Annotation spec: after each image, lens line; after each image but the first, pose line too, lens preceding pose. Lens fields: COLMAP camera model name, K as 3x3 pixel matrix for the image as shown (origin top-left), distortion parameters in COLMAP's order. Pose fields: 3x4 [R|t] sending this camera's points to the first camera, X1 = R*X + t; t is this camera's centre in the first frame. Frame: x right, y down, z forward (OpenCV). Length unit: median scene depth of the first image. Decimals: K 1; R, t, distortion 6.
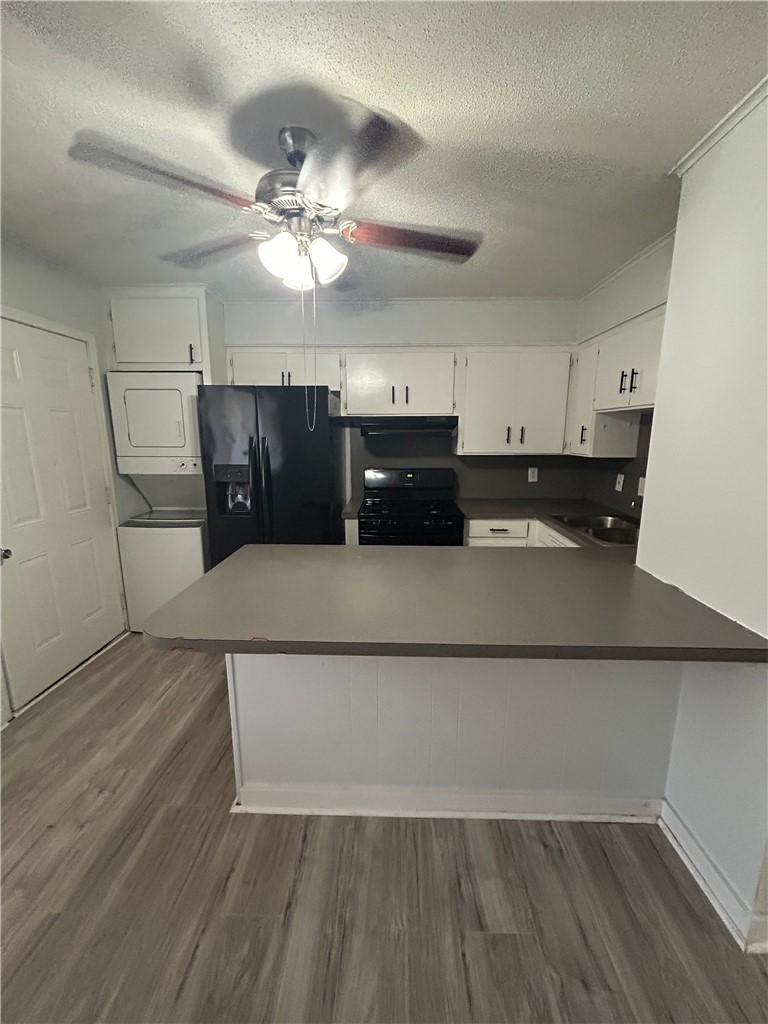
lens RADIAL K [[416.2, 0, 384.0], [0, 416.2, 512.0], [0, 0, 1]] dist [-0.002052, -0.000317]
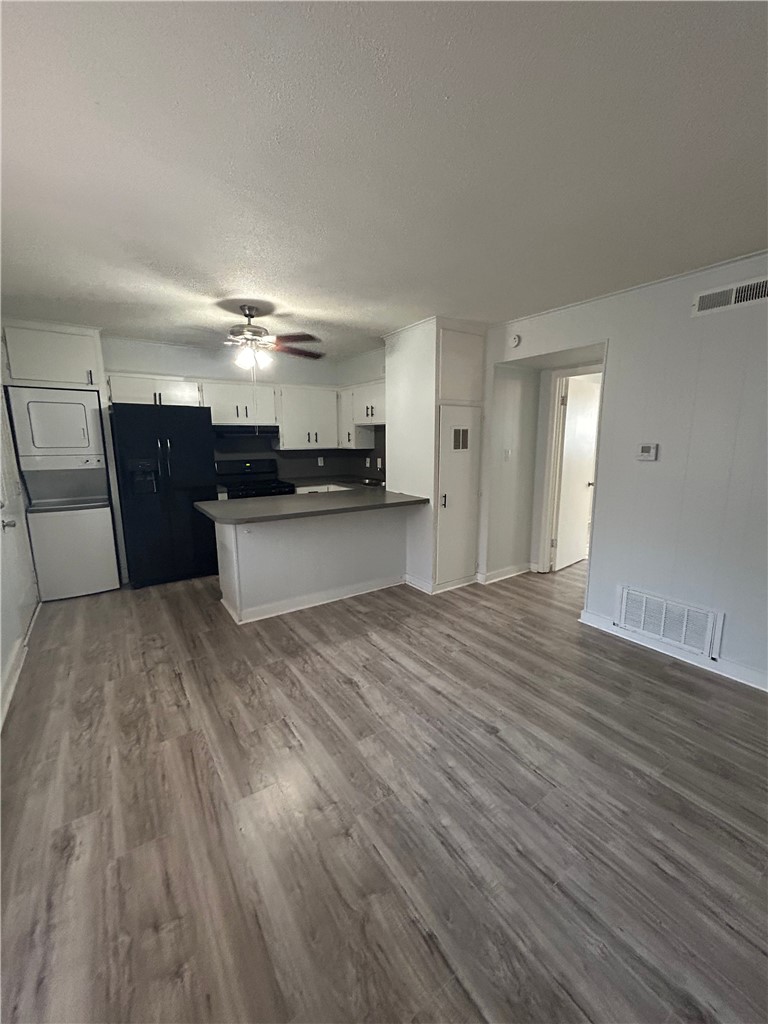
lens RADIAL K [[412.6, 0, 384.0], [0, 412.6, 512.0], [0, 0, 1]] dist [-0.024974, -0.000057]
pose [[0.811458, -0.104434, 0.575004, -0.512549], [0.109894, 0.993619, 0.025381, 0.122984], [-0.573986, 0.042594, 0.817757, -0.608904]]
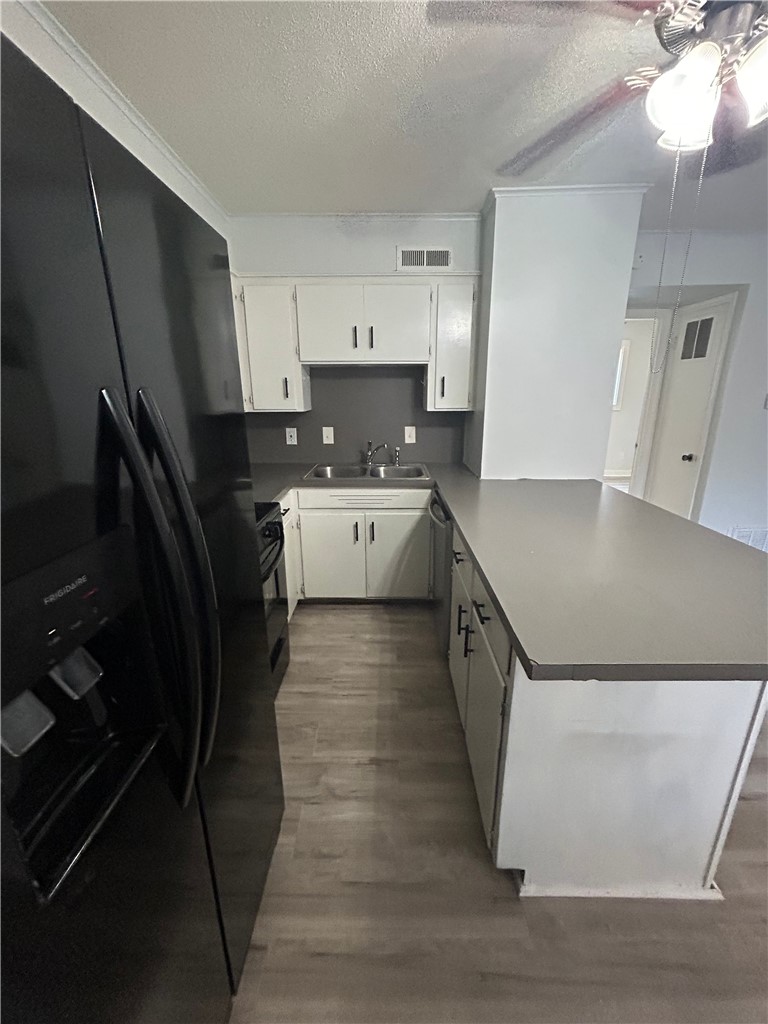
lens RADIAL K [[416.2, 0, 384.0], [0, 416.2, 512.0], [0, 0, 1]] dist [-0.002052, -0.000317]
pose [[-0.022657, -0.288067, 0.957342, -0.514283], [0.196232, 0.937679, 0.286794, -0.157467], [-0.980296, 0.194359, 0.035283, 0.843270]]
